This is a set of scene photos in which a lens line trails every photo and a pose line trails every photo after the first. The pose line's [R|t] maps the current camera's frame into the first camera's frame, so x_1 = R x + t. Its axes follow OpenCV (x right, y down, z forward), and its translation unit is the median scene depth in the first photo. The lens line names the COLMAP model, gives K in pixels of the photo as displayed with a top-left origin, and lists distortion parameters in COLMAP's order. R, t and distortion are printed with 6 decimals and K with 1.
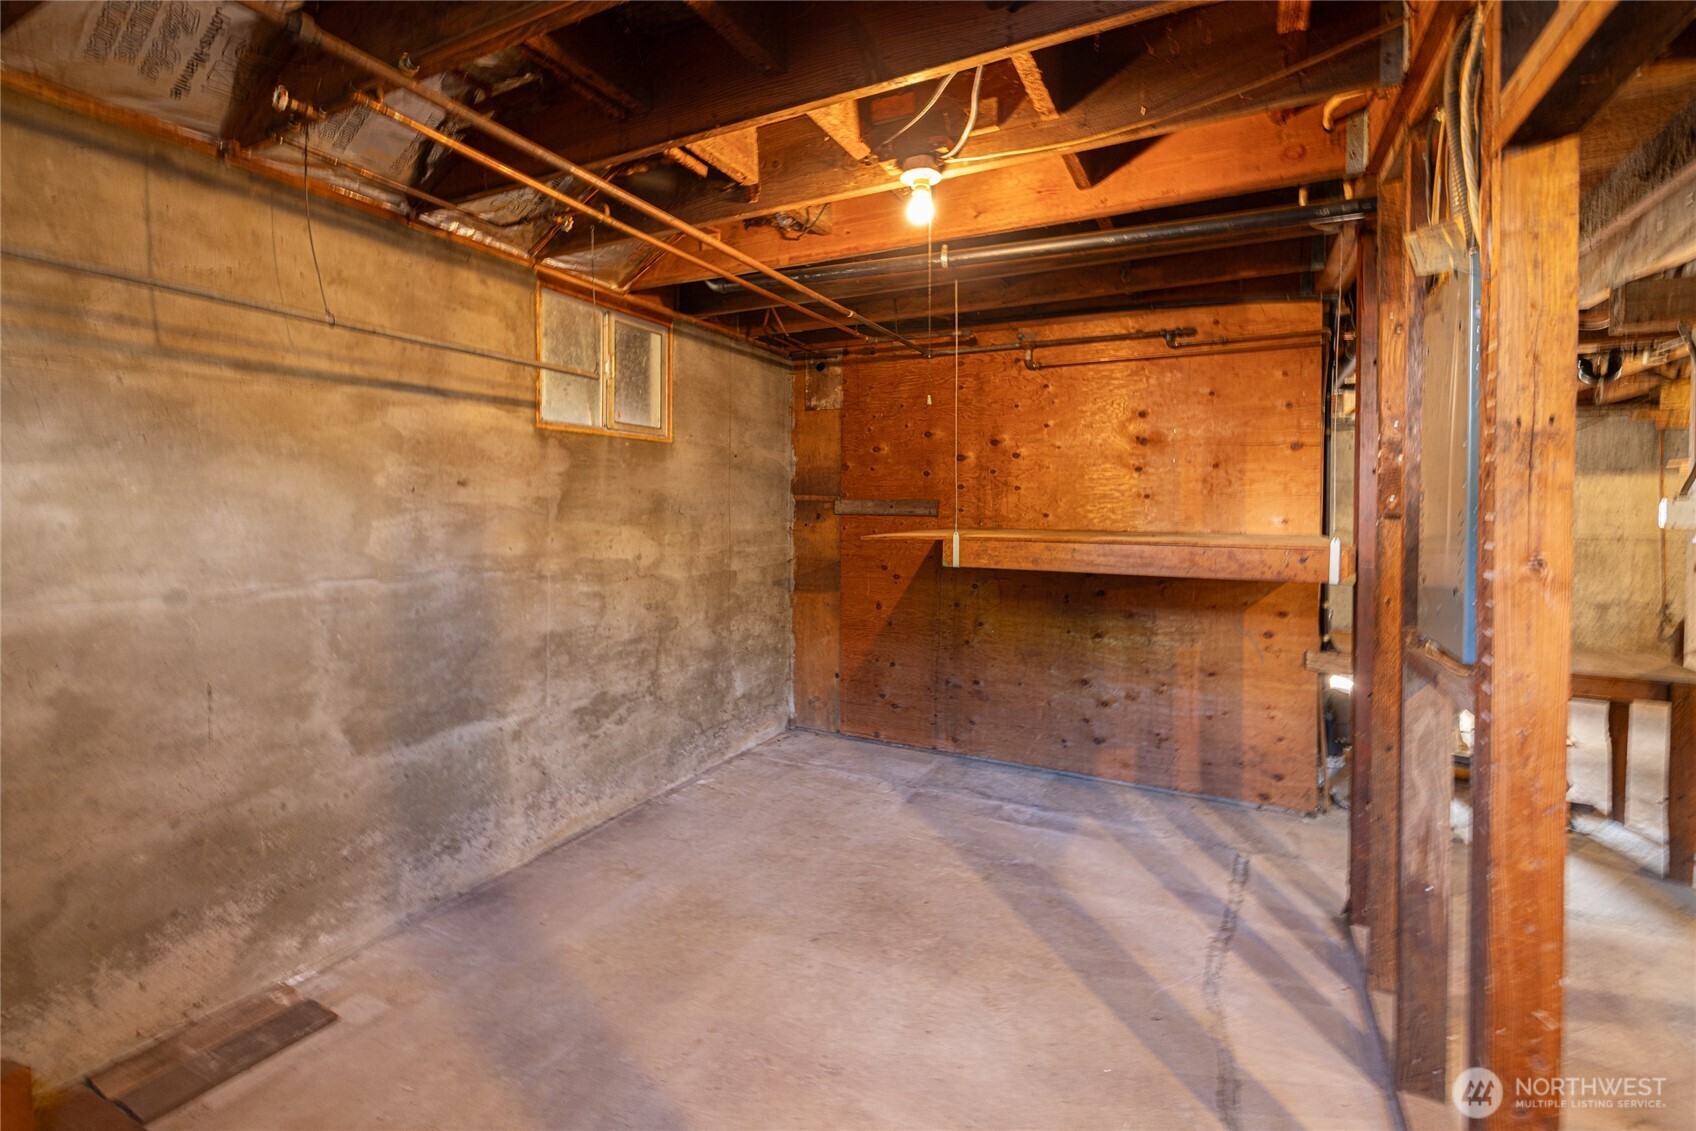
lens RADIAL K [[728.8, 0, 783.7], [0, 728.8, 507.3], [0, 0, 1]] dist [0.001422, 0.000694]
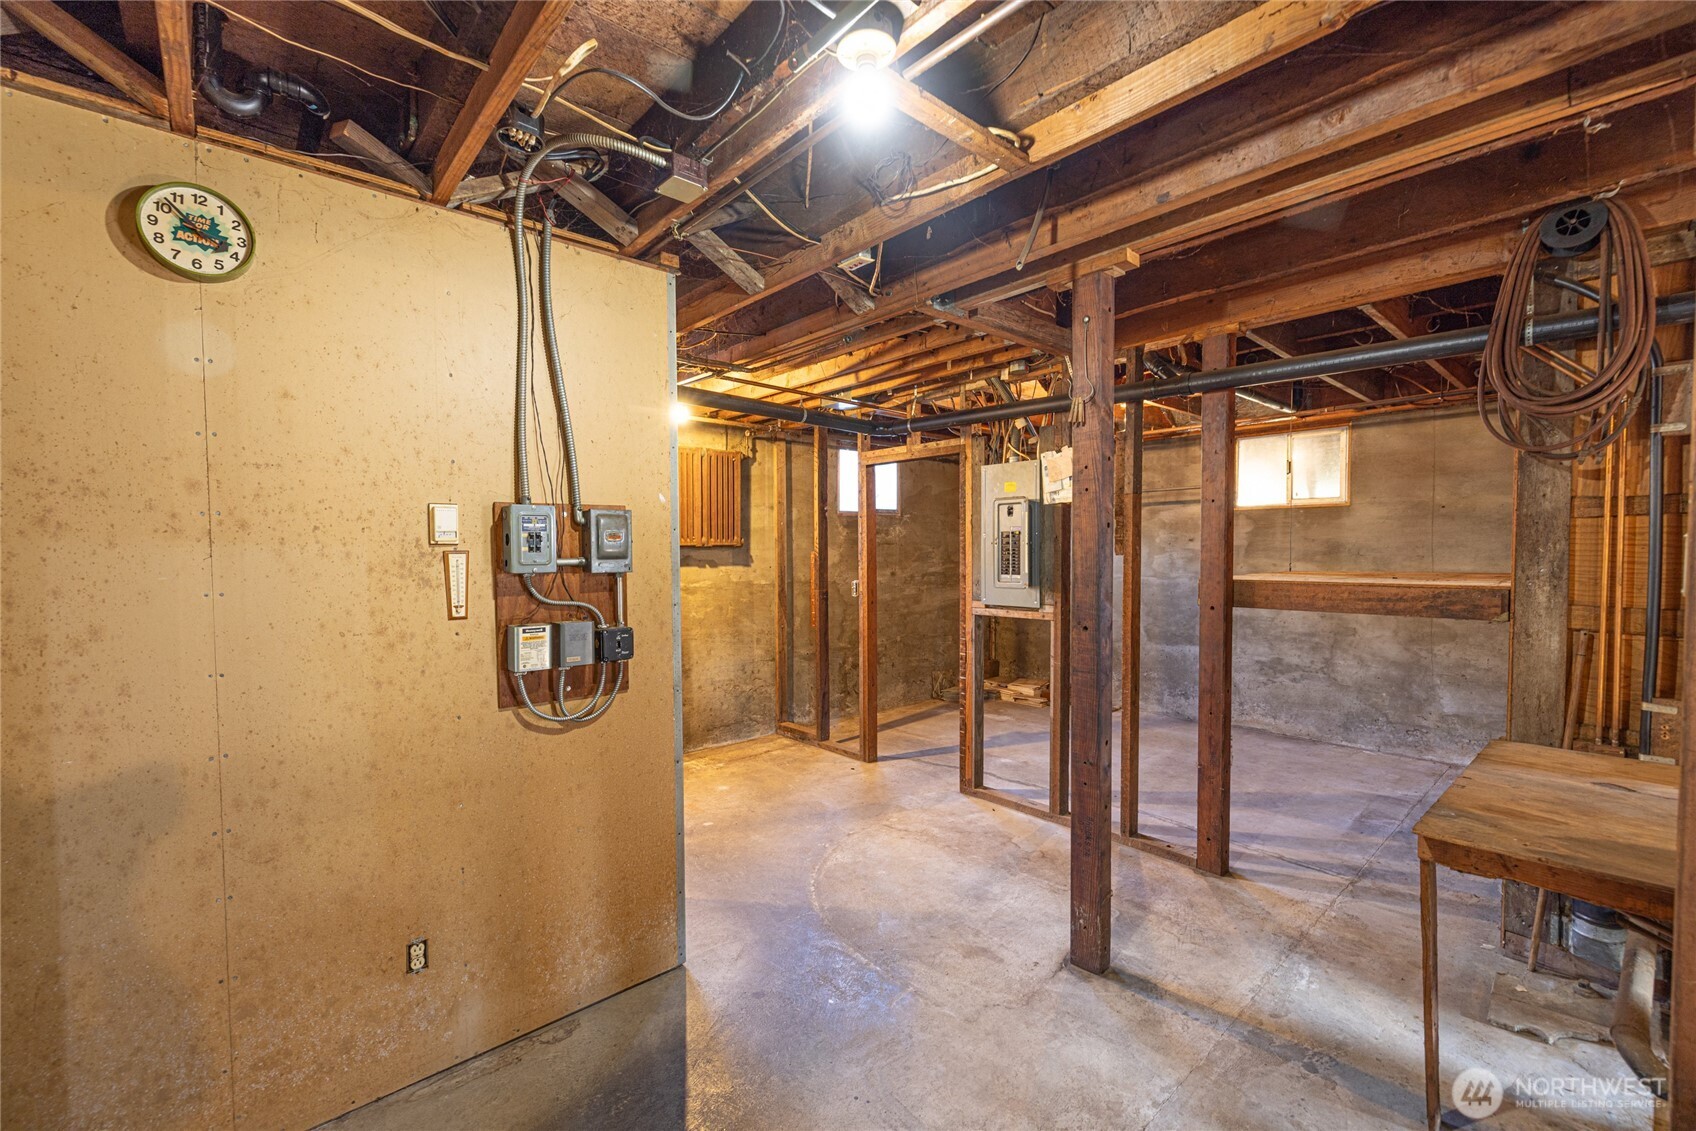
lens RADIAL K [[728.8, 0, 843.1], [0, 728.8, 571.7], [0, 0, 1]] dist [0.001422, 0.000694]
pose [[-0.338418, 0.030432, -0.940504, 1.648813], [0.002748, 0.999505, 0.031353, -0.006557], [0.940992, 0.008026, -0.338334, 0.588927]]
